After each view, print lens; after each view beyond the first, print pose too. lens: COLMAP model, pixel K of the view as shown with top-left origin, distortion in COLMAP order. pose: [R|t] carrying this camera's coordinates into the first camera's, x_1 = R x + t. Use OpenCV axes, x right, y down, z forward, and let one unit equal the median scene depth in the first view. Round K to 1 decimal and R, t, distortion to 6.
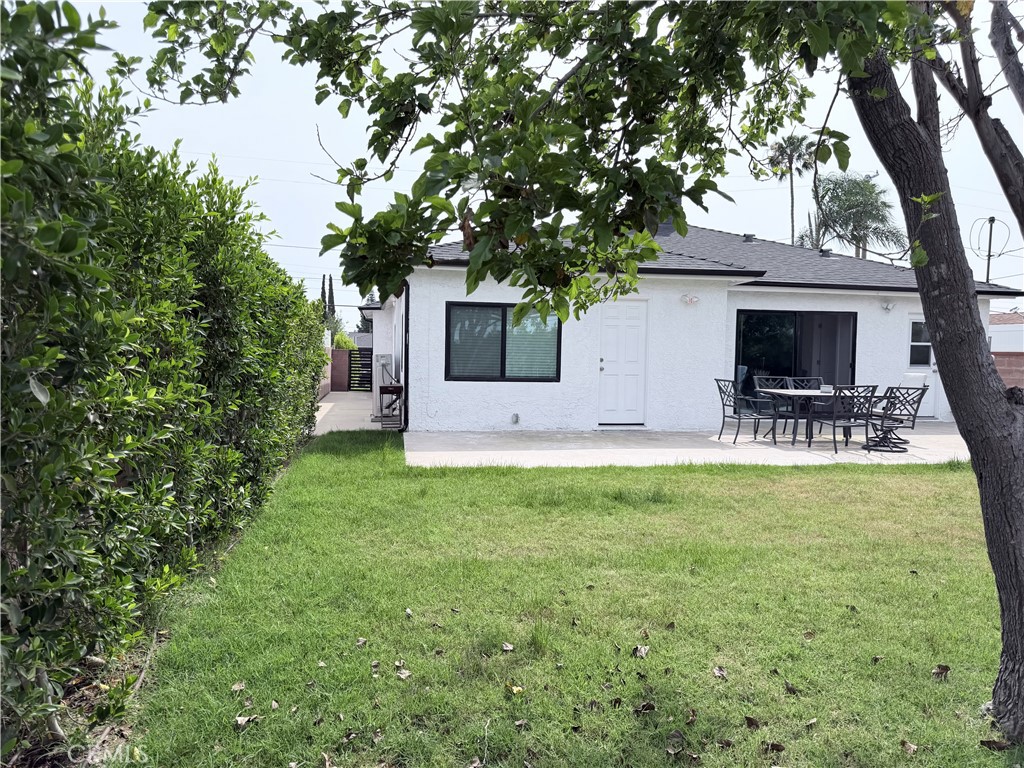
lens RADIAL K [[723.2, 0, 512.0], [0, 723.2, 384.0], [0, 0, 1]] dist [0.003719, -0.002375]
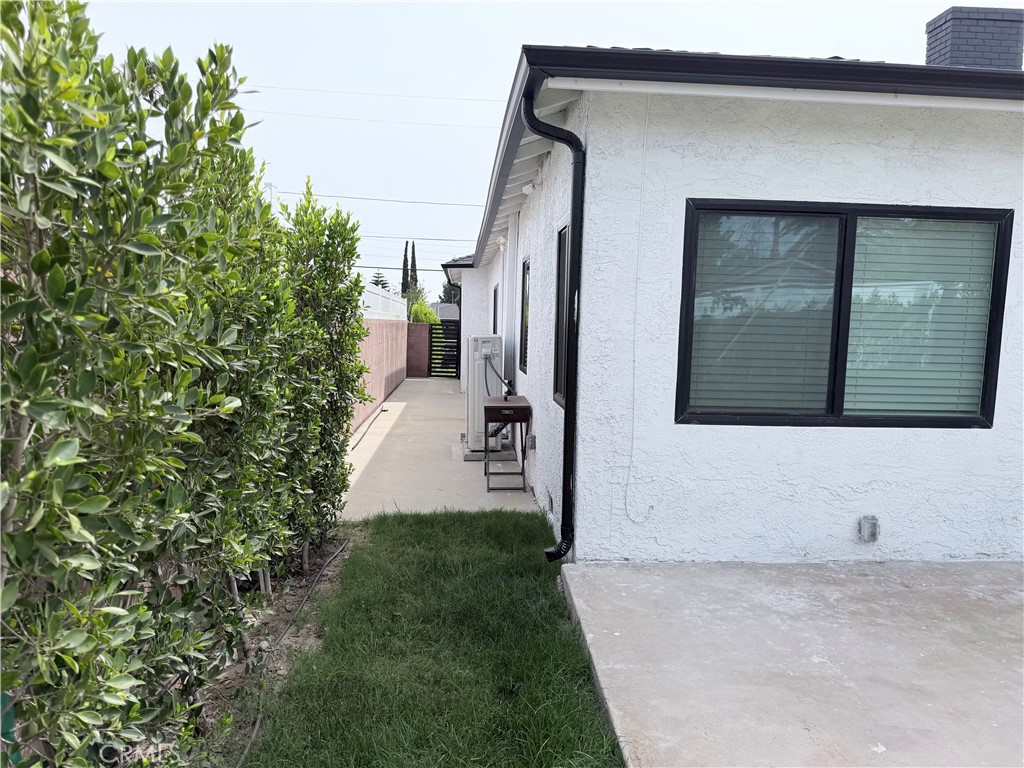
lens RADIAL K [[723.2, 0, 512.0], [0, 723.2, 384.0], [0, 0, 1]] dist [0.003719, -0.002375]
pose [[0.993628, 0.015761, -0.111602, -0.128523], [-0.011456, 0.999169, 0.039107, -0.035320], [0.112126, -0.037580, 0.992983, 0.606234]]
